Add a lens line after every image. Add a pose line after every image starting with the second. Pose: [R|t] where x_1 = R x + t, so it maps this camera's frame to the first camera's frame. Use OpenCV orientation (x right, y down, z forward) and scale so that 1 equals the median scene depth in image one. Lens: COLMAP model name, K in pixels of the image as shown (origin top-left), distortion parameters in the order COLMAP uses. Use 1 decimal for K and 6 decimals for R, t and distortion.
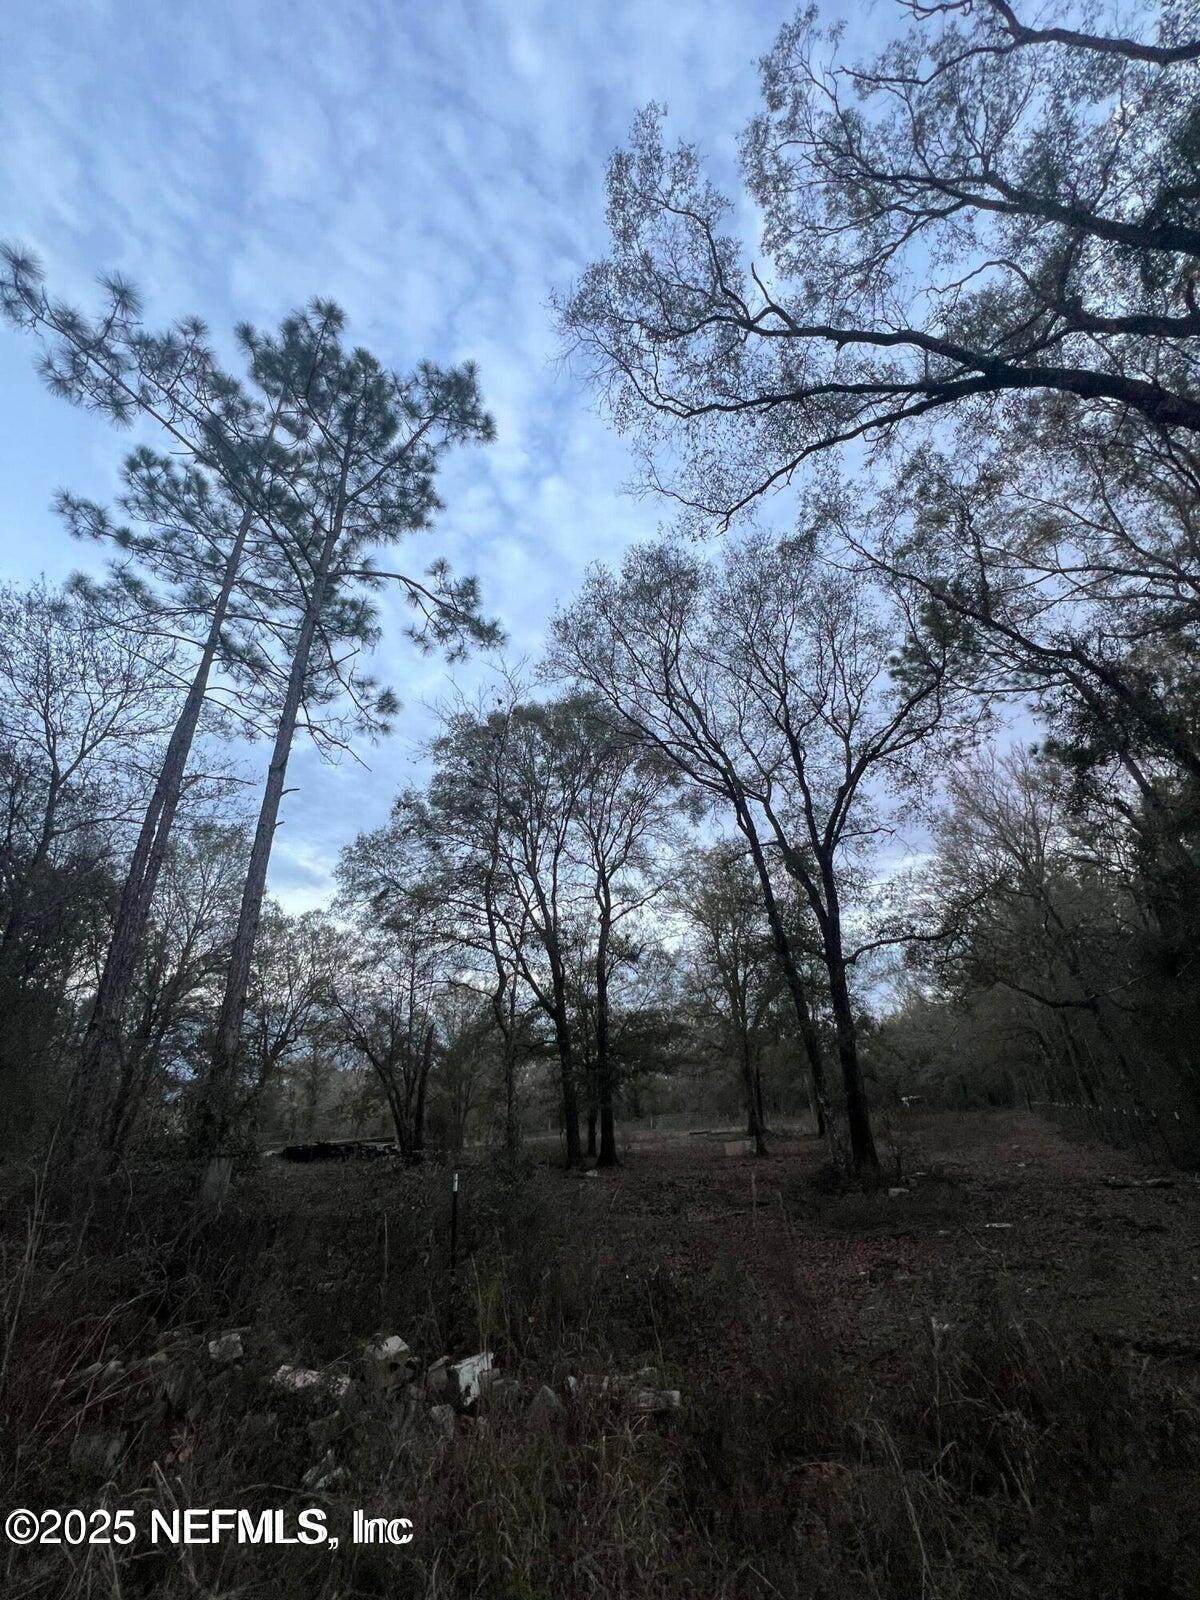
lens RADIAL K [[638.4, 0, 600.0], [0, 638.4, 800.0], [0, 0, 1]] dist [0.000143, 0.000515]
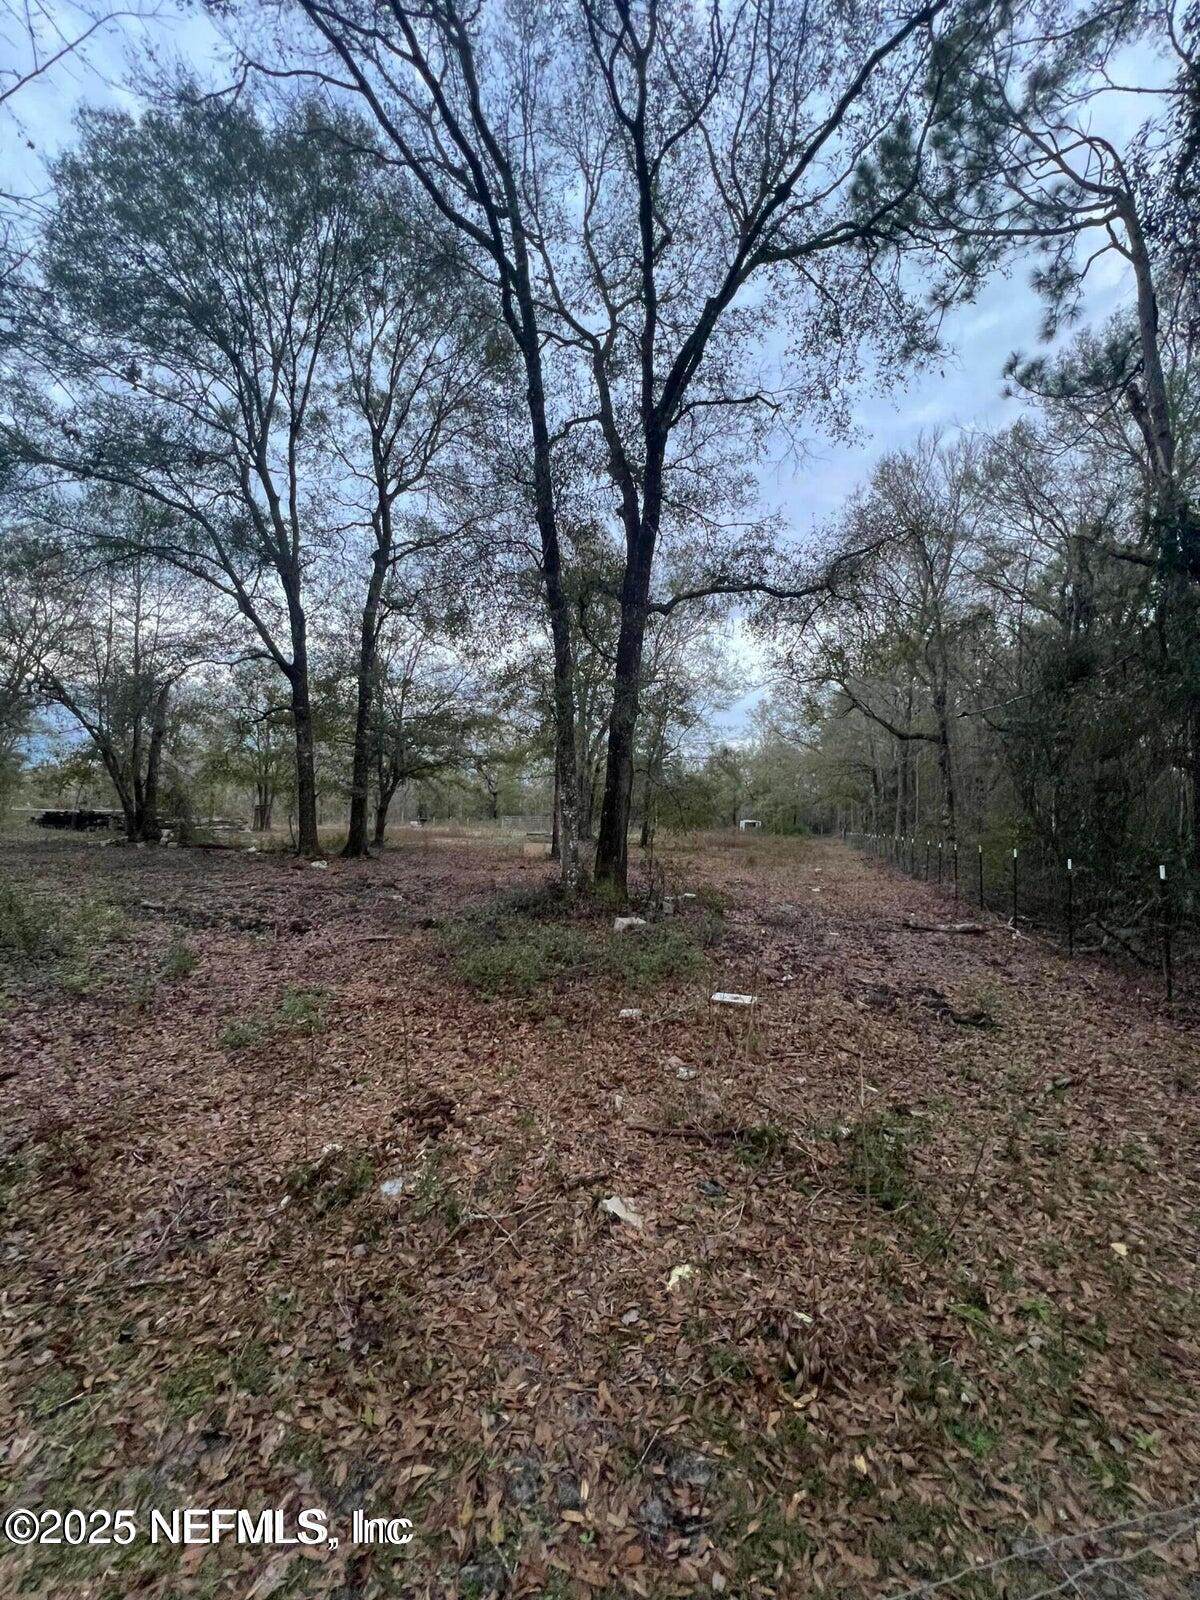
lens RADIAL K [[638.4, 0, 600.0], [0, 638.4, 800.0], [0, 0, 1]] dist [0.000143, 0.000515]
pose [[0.980639, 0.084700, 0.176561, 0.193759], [-0.150362, 0.903300, 0.401797, 0.145109], [-0.125455, -0.420565, 0.898547, 0.285699]]
